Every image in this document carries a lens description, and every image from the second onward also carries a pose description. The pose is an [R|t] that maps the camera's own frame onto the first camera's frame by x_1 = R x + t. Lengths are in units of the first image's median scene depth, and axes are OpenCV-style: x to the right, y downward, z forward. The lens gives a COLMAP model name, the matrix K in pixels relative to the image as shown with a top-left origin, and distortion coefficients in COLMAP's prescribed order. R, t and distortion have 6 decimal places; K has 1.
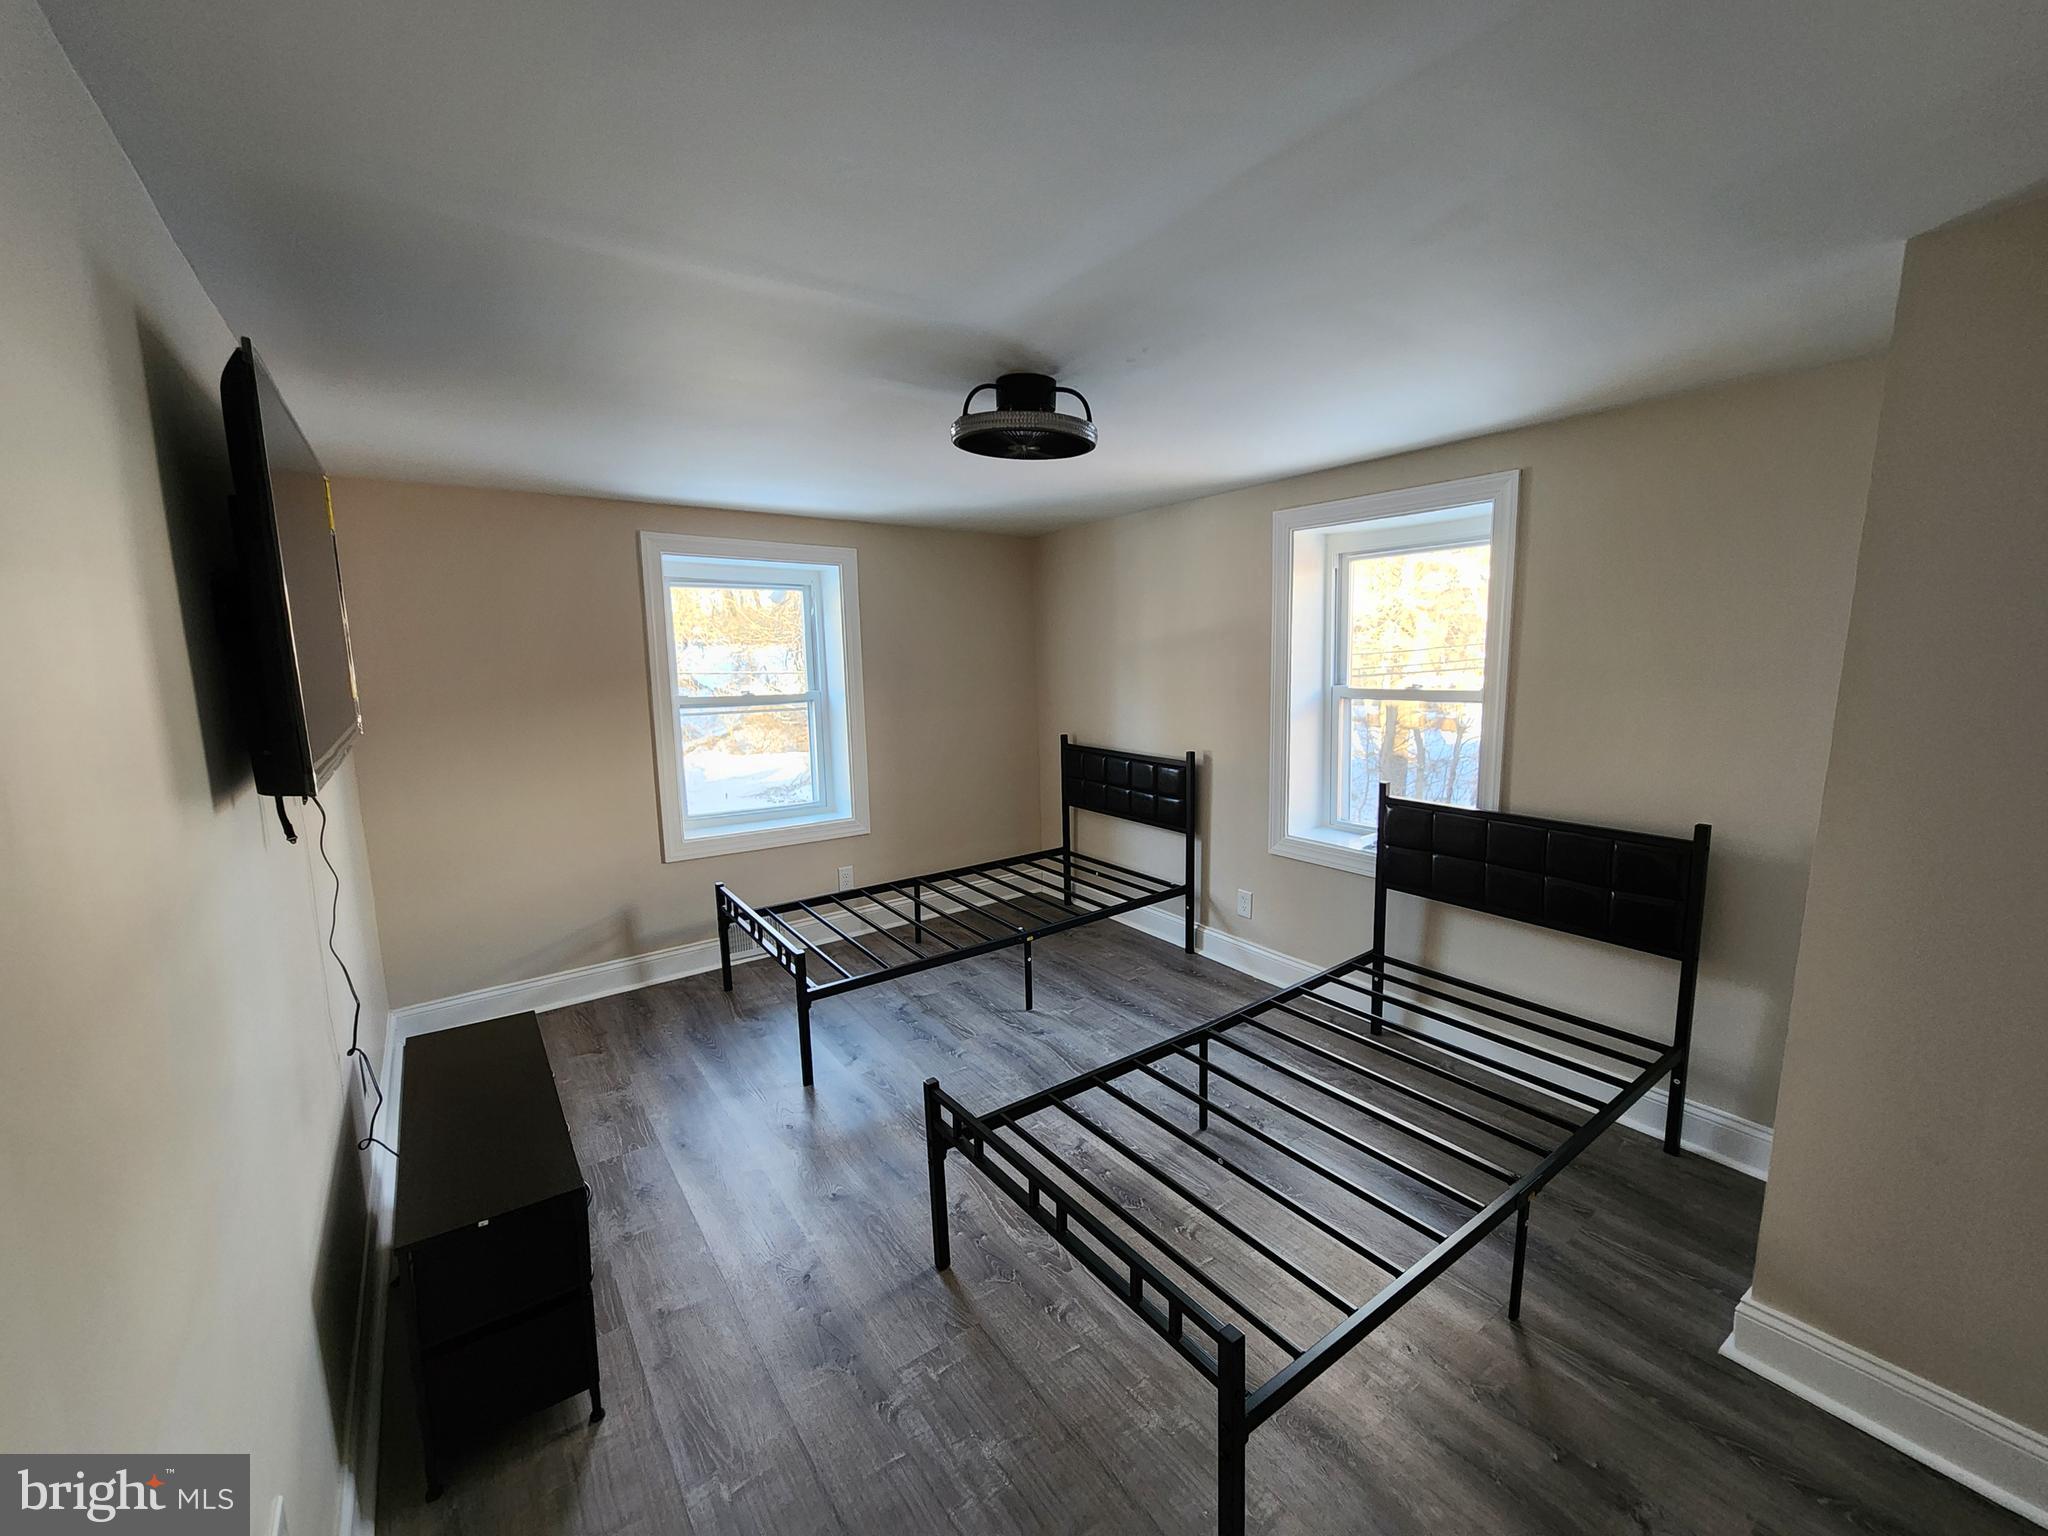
lens RADIAL K [[833.4, 0, 1035.5], [0, 833.4, 770.4], [0, 0, 1]] dist [-0.005551, 0.000192]
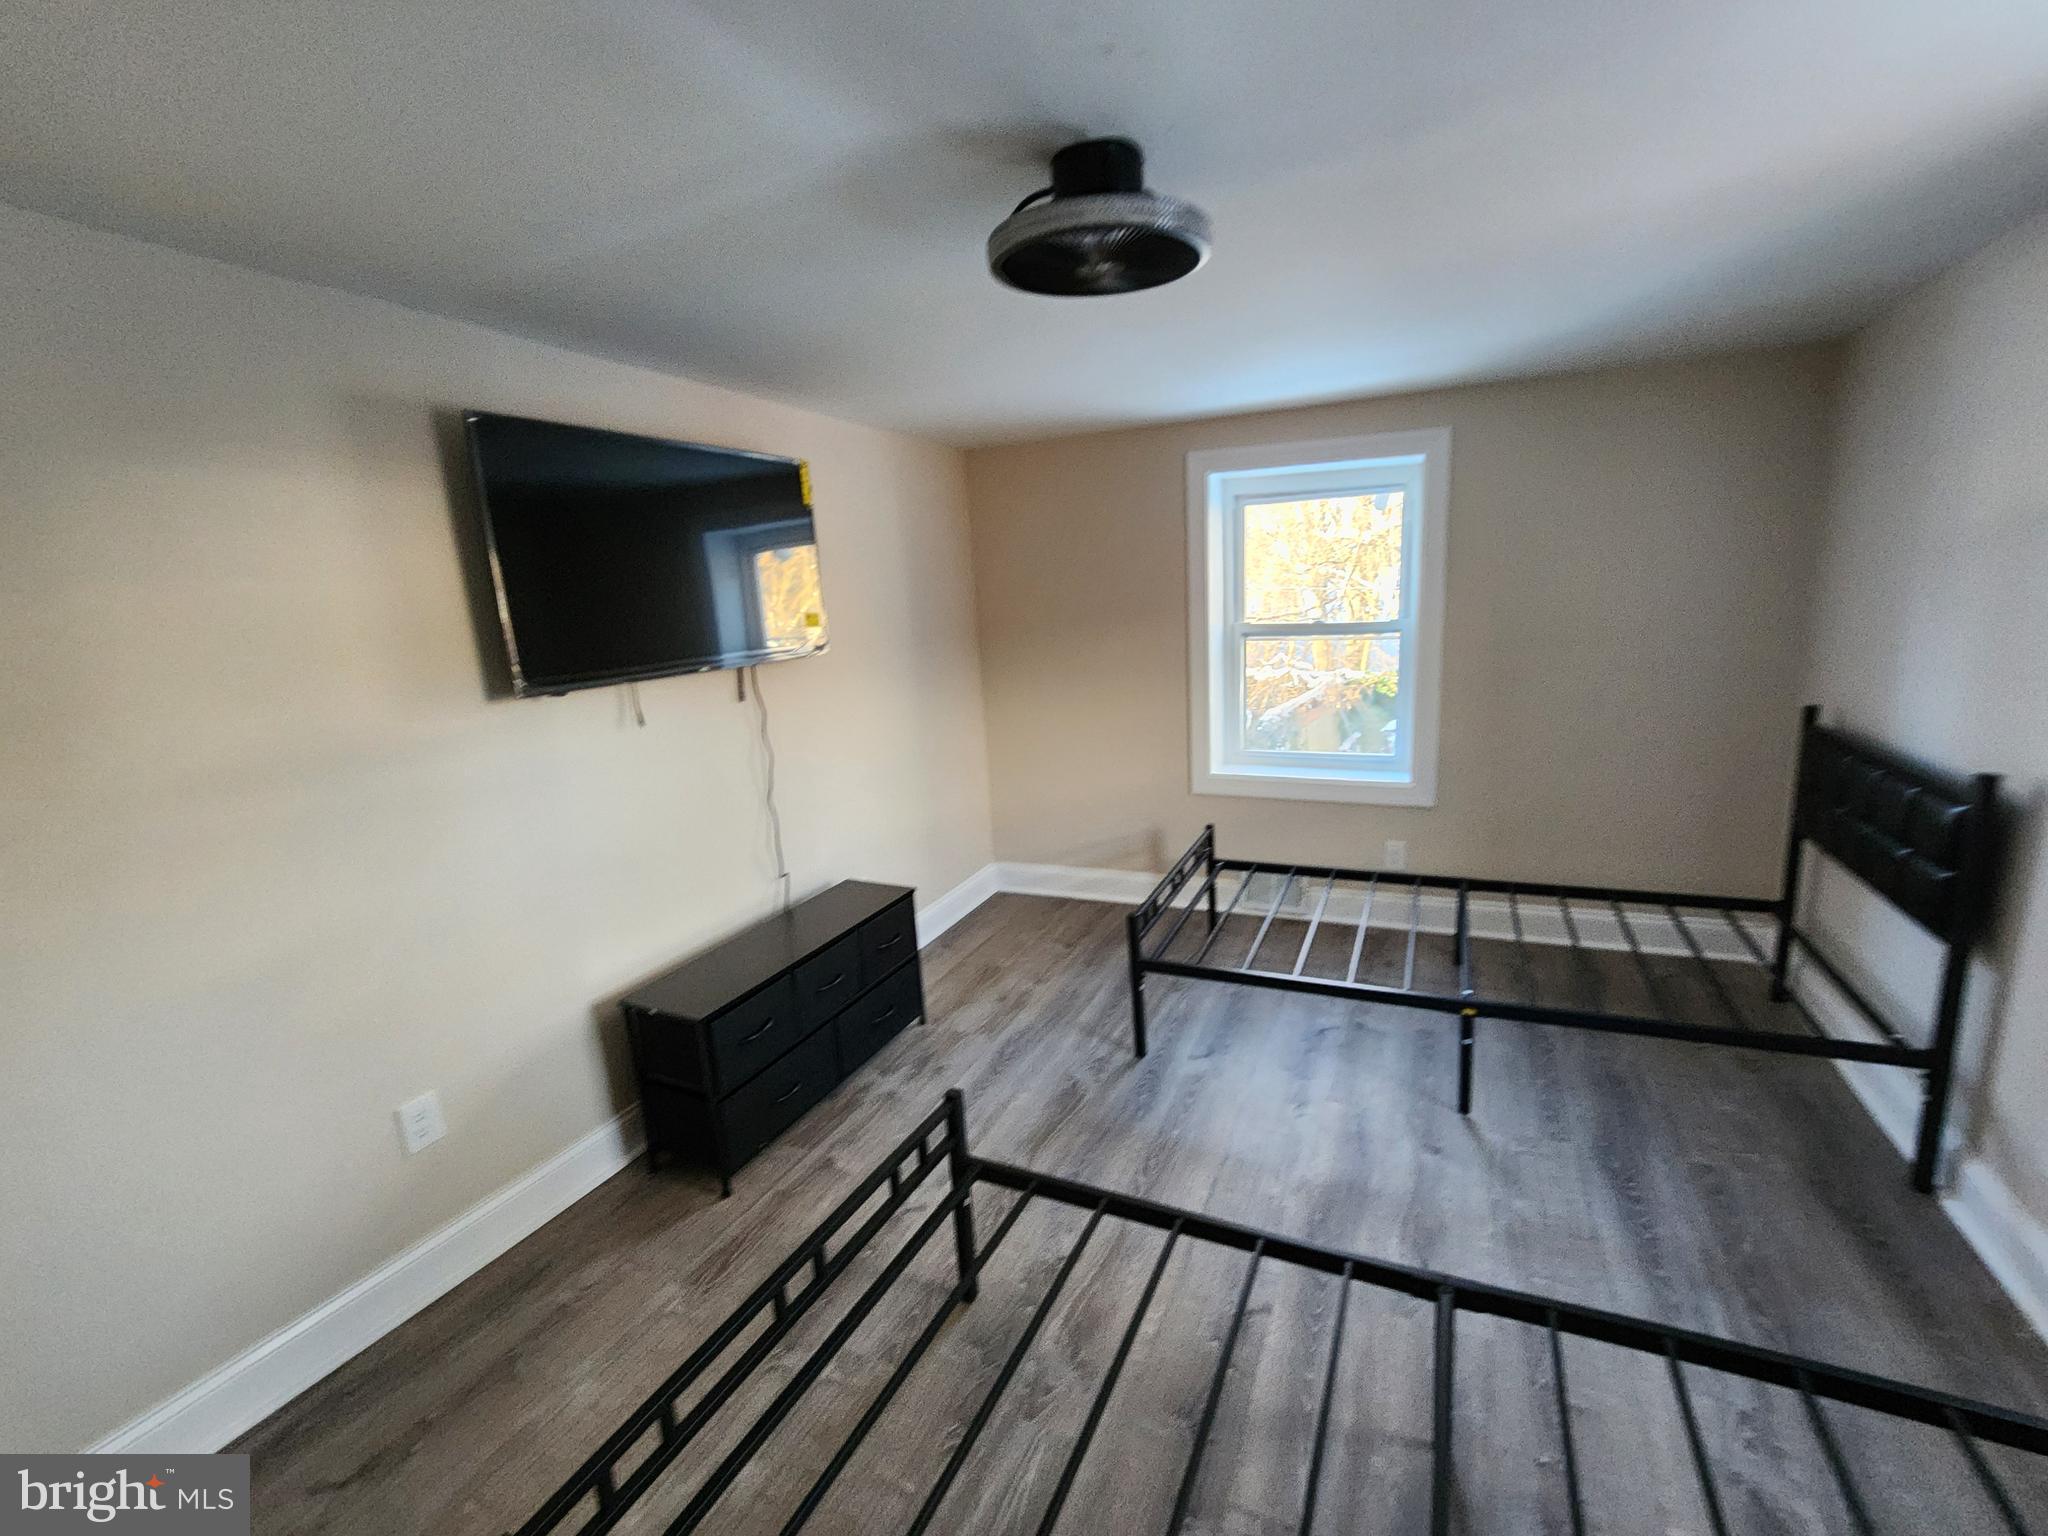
lens RADIAL K [[833.4, 0, 1035.5], [0, 833.4, 770.4], [0, 0, 1]] dist [-0.005551, 0.000192]
pose [[0.503575, 0.168517, -0.847357, 0.290933], [-0.088160, 0.985696, 0.143636, -0.040443], [0.859442, 0.002371, 0.511228, 0.319908]]
